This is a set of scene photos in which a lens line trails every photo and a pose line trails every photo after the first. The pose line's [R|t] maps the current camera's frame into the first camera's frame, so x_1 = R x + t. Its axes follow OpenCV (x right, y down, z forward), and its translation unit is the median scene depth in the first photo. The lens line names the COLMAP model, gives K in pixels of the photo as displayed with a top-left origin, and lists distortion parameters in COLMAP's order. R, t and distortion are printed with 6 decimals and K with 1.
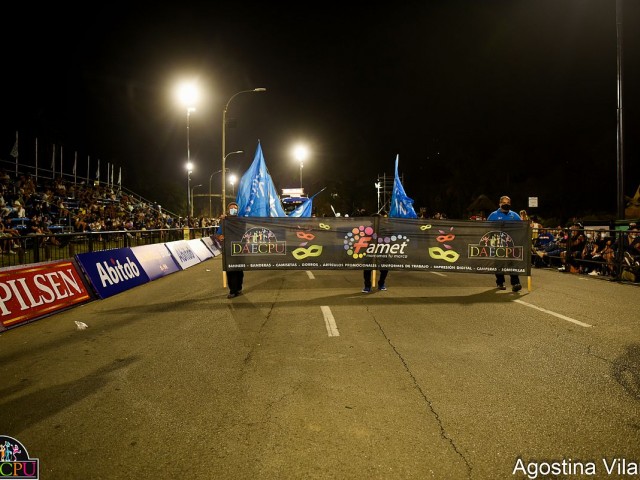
lens RADIAL K [[502.4, 0, 316.0], [0, 502.4, 228.5], [0, 0, 1]] dist [-0.033053, 0.001627]
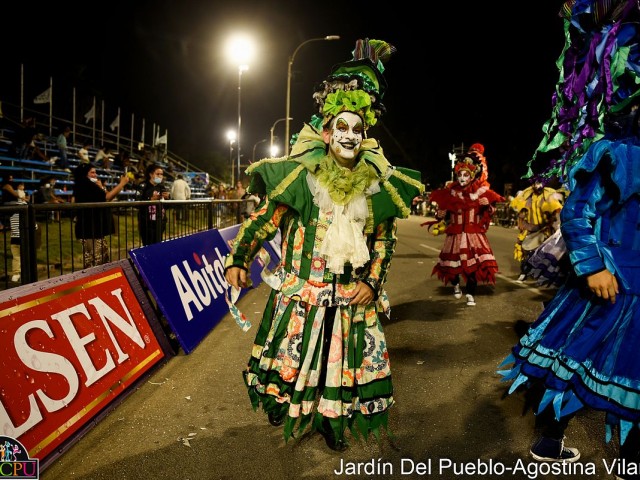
lens RADIAL K [[502.4, 0, 316.0], [0, 502.4, 228.5], [0, 0, 1]] dist [-0.033053, 0.001627]
pose [[0.997241, 0.030314, -0.067756, -0.304961], [-0.026866, 0.998325, 0.051230, 0.005898], [0.069195, -0.049269, 0.996386, 0.603270]]
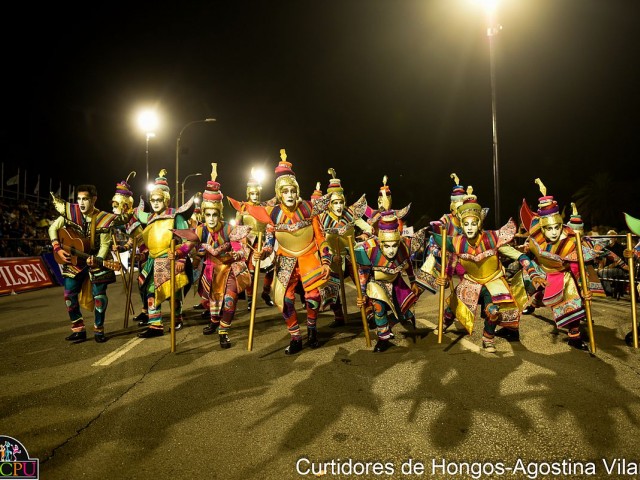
lens RADIAL K [[502.4, 0, 316.0], [0, 502.4, 228.5], [0, 0, 1]] dist [-0.033053, 0.001627]
pose [[0.997794, -0.001340, 0.066375, 0.199027], [0.004184, 0.999078, -0.042726, 0.045820], [-0.066257, 0.042909, 0.996880, -0.465326]]
